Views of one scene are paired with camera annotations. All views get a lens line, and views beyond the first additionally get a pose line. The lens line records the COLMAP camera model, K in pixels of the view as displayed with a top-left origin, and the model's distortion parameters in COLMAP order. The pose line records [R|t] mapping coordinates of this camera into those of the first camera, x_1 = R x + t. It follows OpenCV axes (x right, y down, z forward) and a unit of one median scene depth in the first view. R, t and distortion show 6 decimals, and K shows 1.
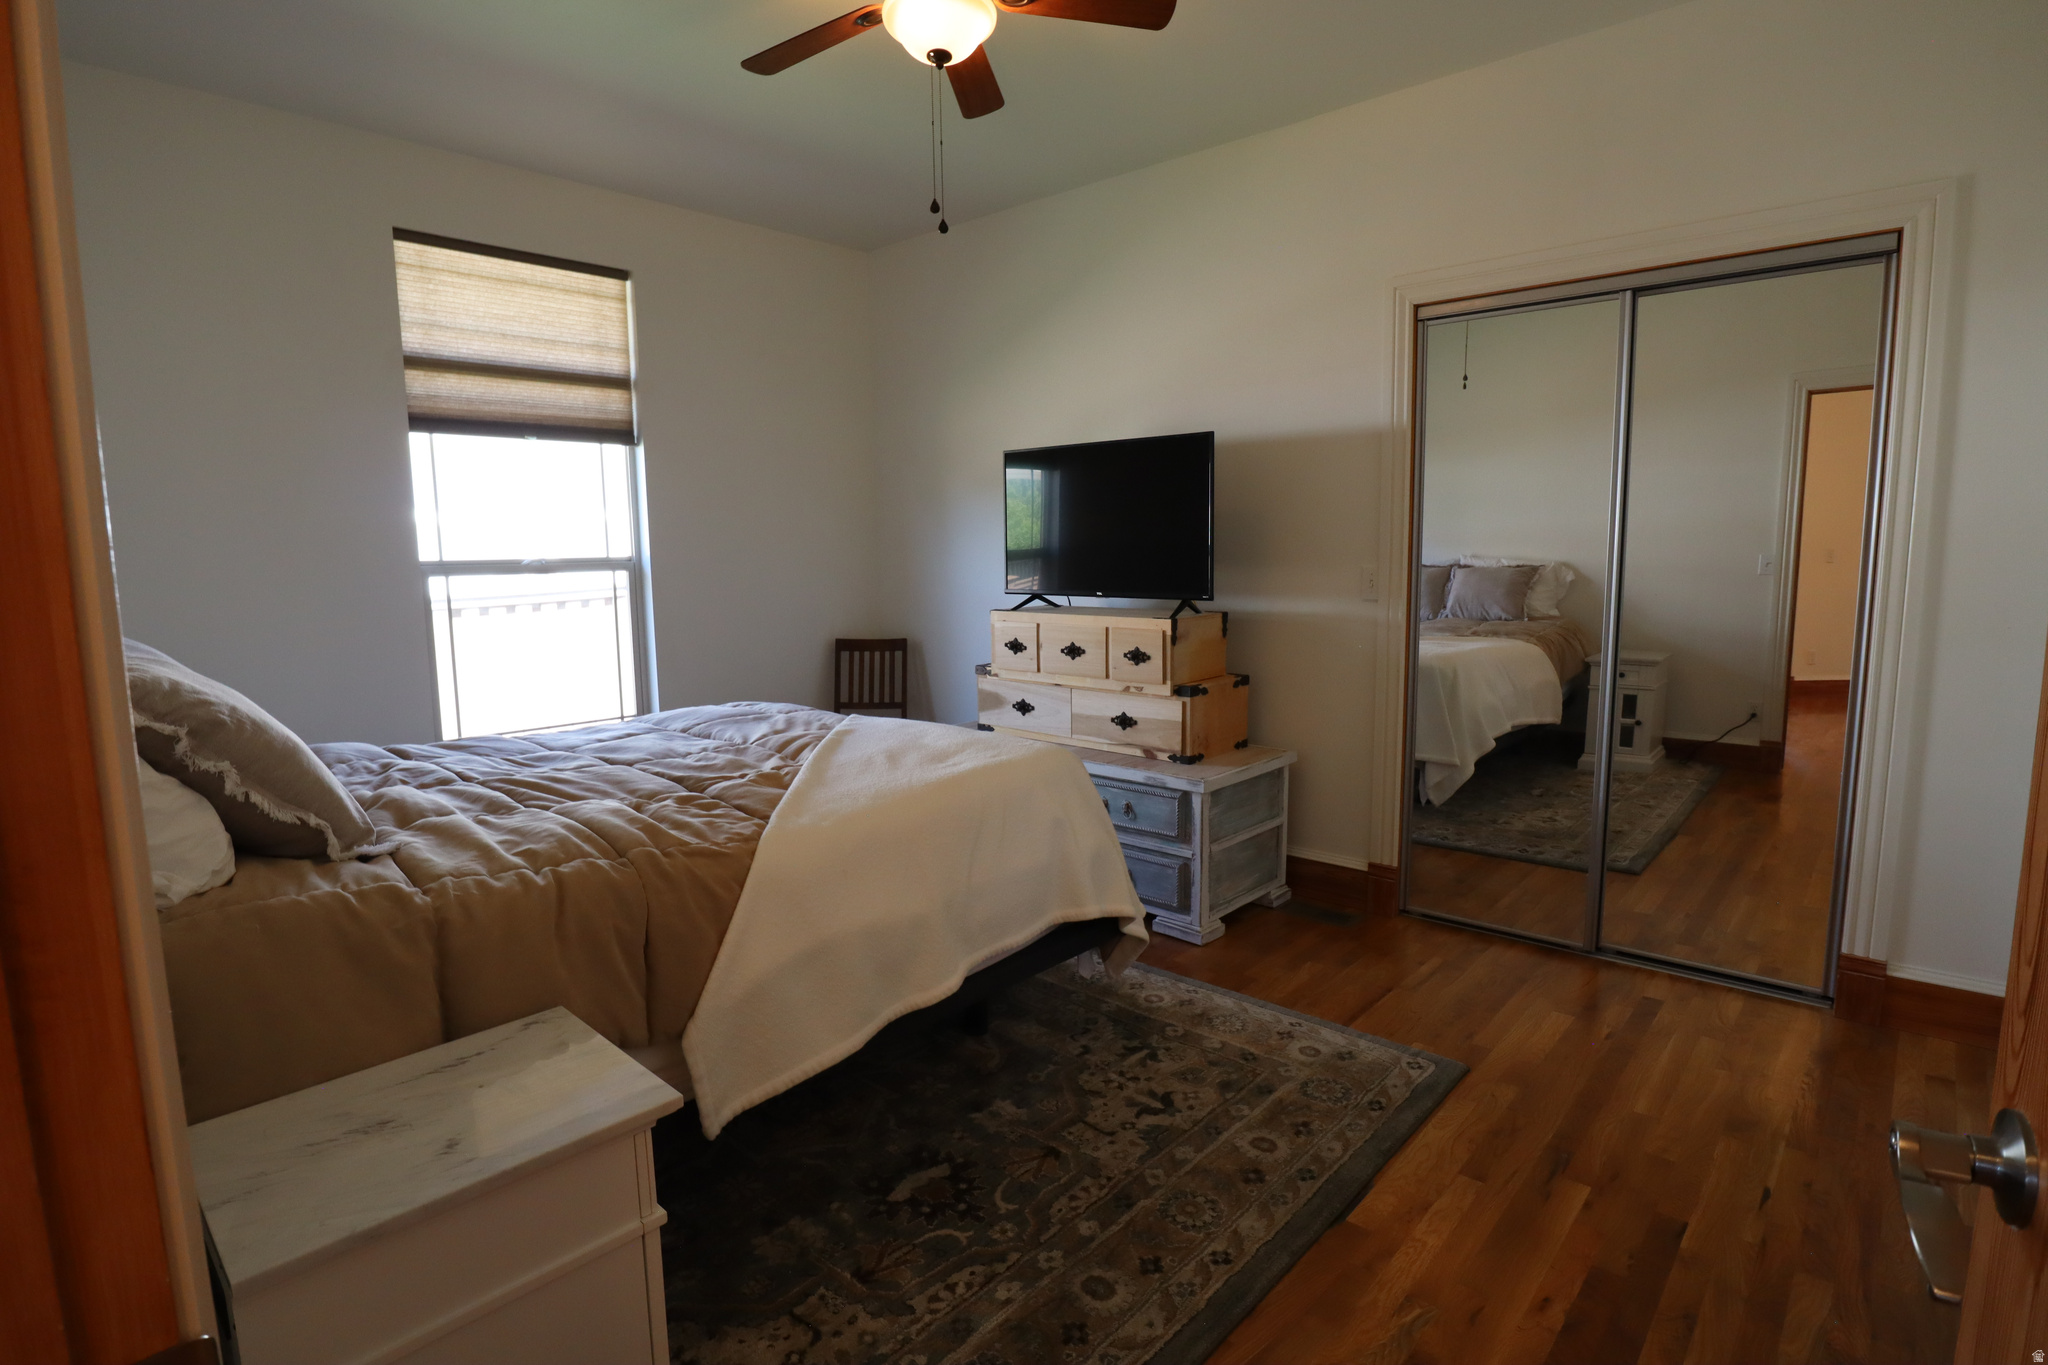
lens RADIAL K [[1026.3, 0, 1029.0], [0, 1026.3, 671.2], [0, 0, 1]] dist [-0.055022, 0.012114]
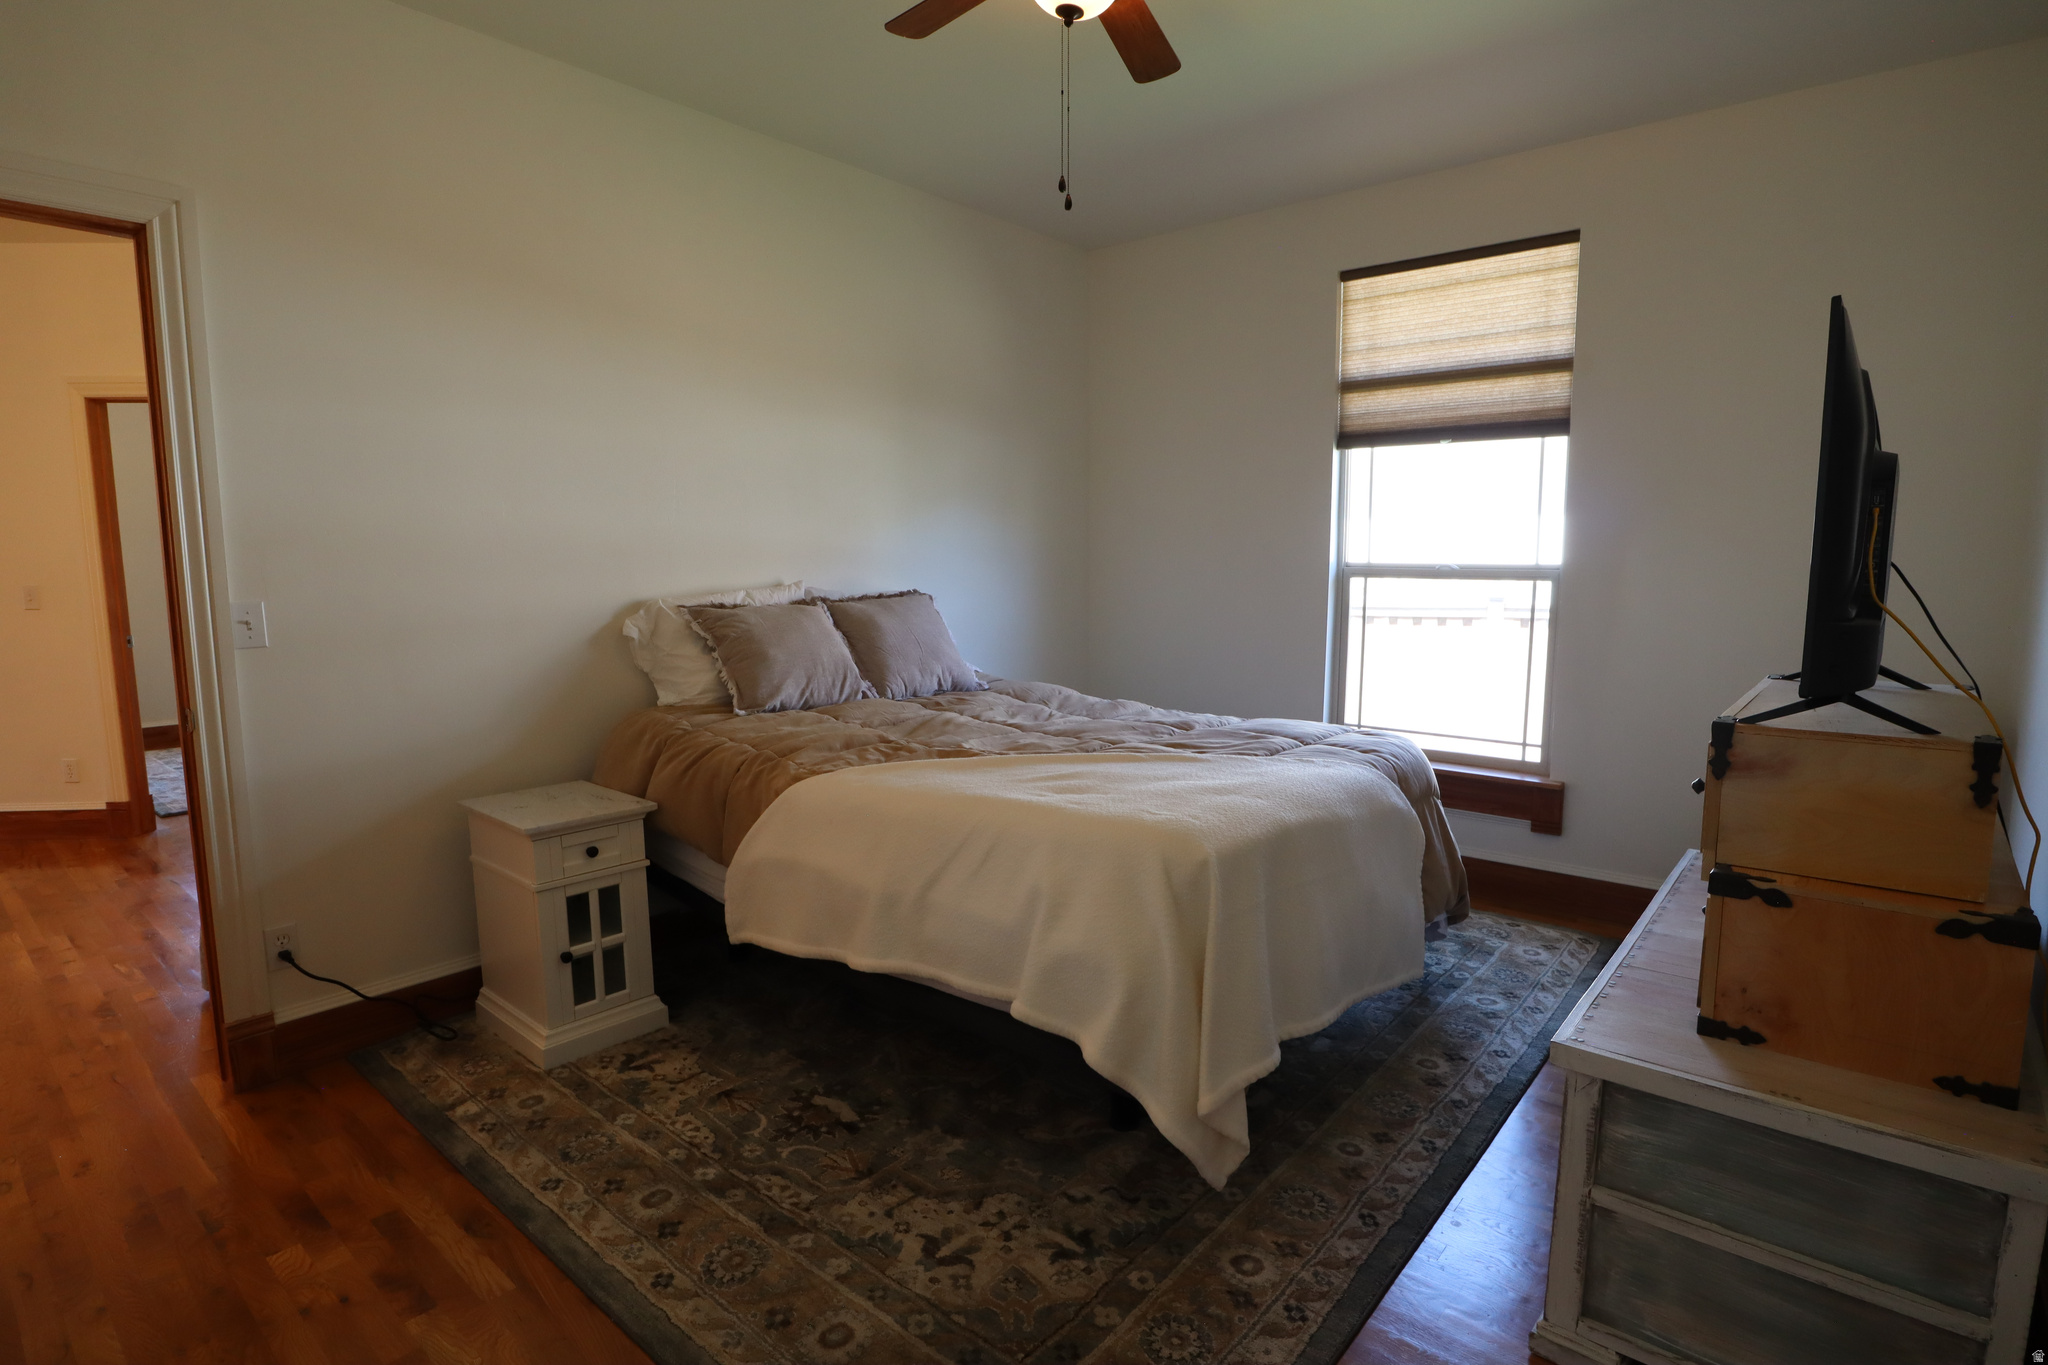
lens RADIAL K [[1033.1, 0, 1029.3], [0, 1033.1, 680.3], [0, 0, 1]] dist [-0.042120, 0.012538]
pose [[0.029388, 0.132182, -0.990790, 0.558500], [-0.122672, 0.984202, 0.127664, -0.085496], [0.992012, 0.117790, 0.045139, 0.624443]]
